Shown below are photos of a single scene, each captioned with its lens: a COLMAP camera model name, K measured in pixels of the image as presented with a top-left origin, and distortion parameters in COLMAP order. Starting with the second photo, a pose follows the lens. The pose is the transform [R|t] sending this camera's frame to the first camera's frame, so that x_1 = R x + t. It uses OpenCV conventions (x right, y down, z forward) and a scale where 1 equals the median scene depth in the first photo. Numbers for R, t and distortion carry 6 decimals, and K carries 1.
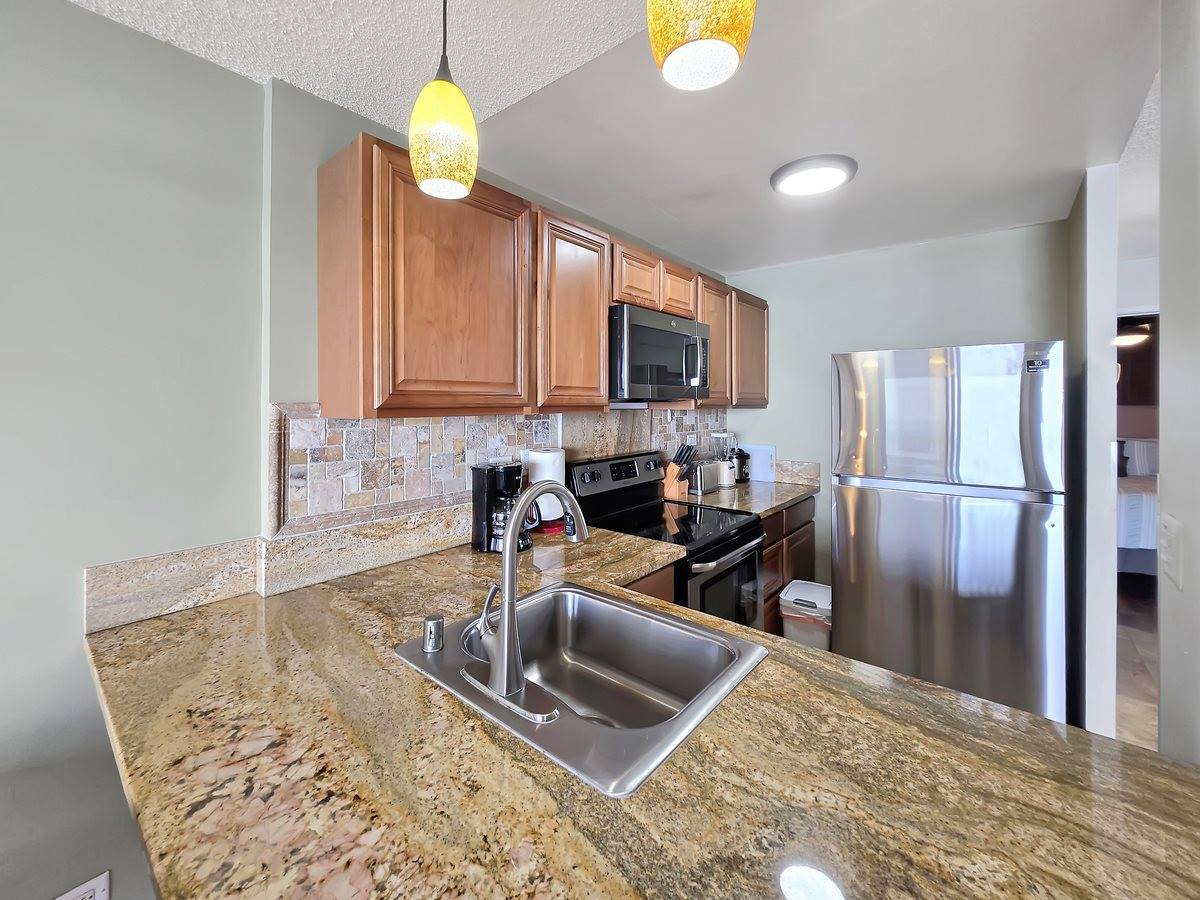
lens RADIAL K [[520.2, 0, 593.4], [0, 520.2, 406.1], [0, 0, 1]] dist [0.002362, -0.001210]
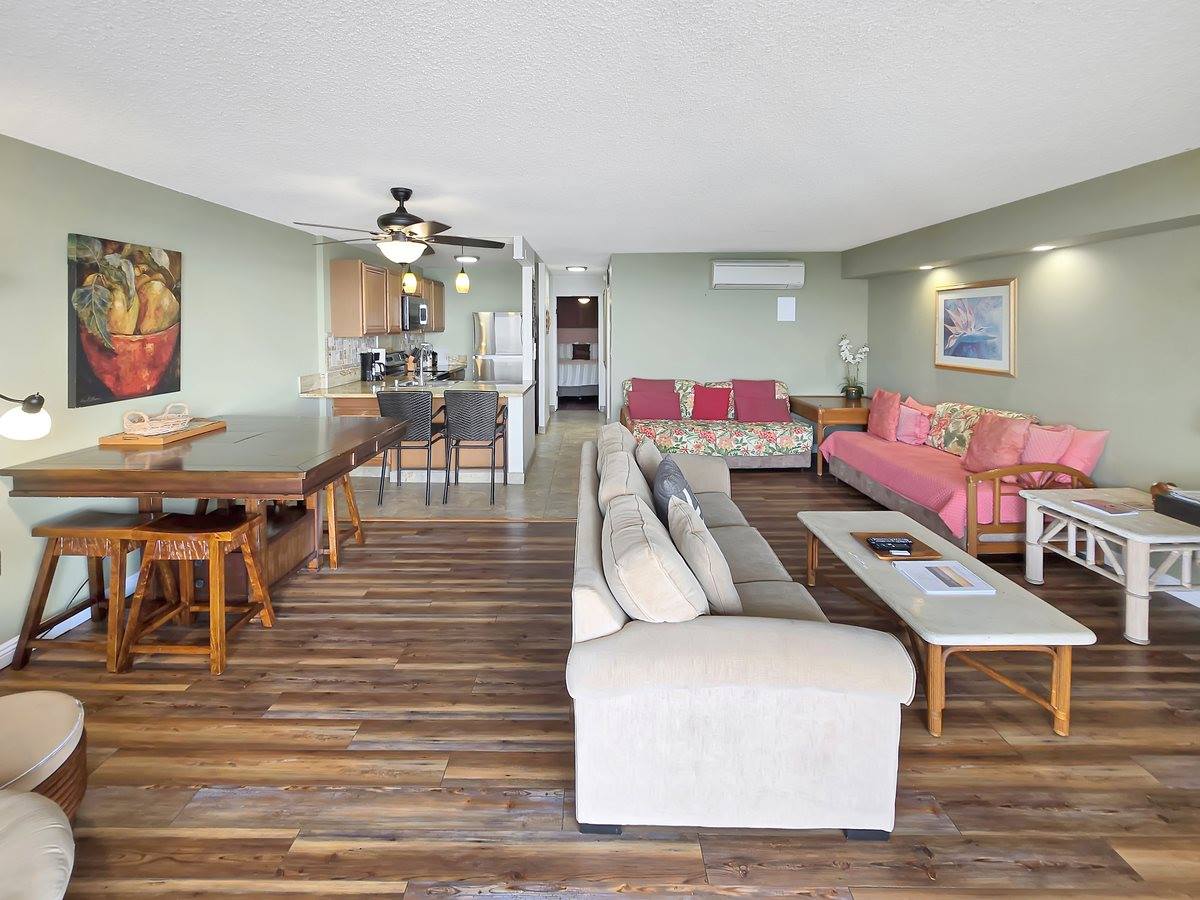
lens RADIAL K [[520.2, 0, 589.7], [0, 520.2, 342.6], [0, 0, 1]] dist [0.002362, -0.001210]
pose [[0.779983, -0.023173, 0.625371, -0.956317], [0.005562, 0.999531, 0.030099, -0.024145], [-0.625776, -0.019998, 0.779747, -1.879412]]
